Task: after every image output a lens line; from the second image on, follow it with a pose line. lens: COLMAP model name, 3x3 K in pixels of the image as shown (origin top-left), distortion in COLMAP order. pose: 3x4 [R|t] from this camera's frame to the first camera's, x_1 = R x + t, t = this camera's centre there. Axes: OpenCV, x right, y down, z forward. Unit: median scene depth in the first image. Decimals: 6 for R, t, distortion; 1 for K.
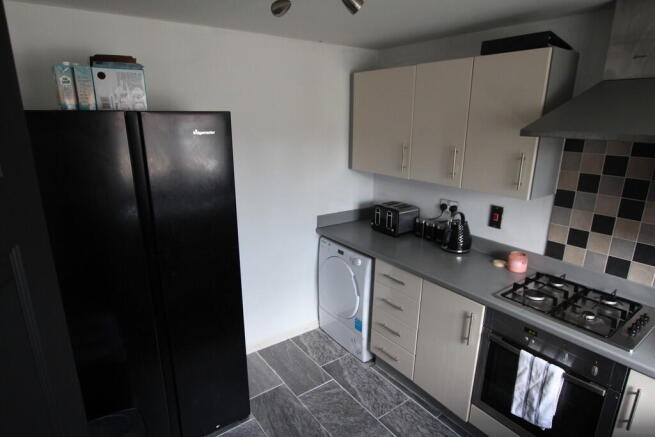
lens RADIAL K [[373.0, 0, 326.9], [0, 373.0, 217.5], [0, 0, 1]] dist [-0.004697, -0.000243]
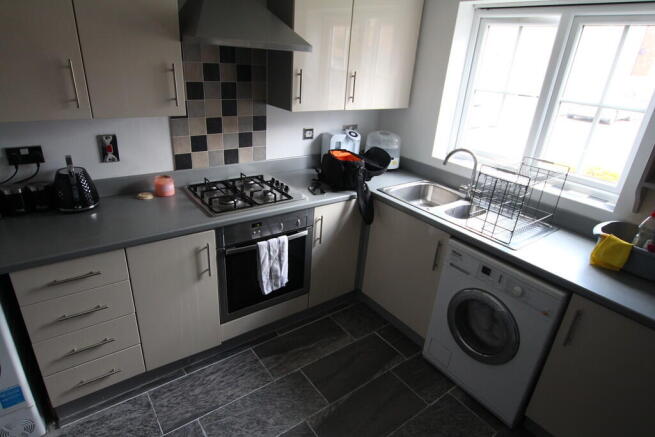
lens RADIAL K [[373.0, 0, 326.8], [0, 373.0, 220.6], [0, 0, 1]] dist [-0.004697, -0.000243]
pose [[0.007548, -0.415503, 0.909561, -0.449218], [0.206926, 0.890548, 0.405100, -0.117450], [-0.978328, 0.185154, 0.092700, 0.602900]]
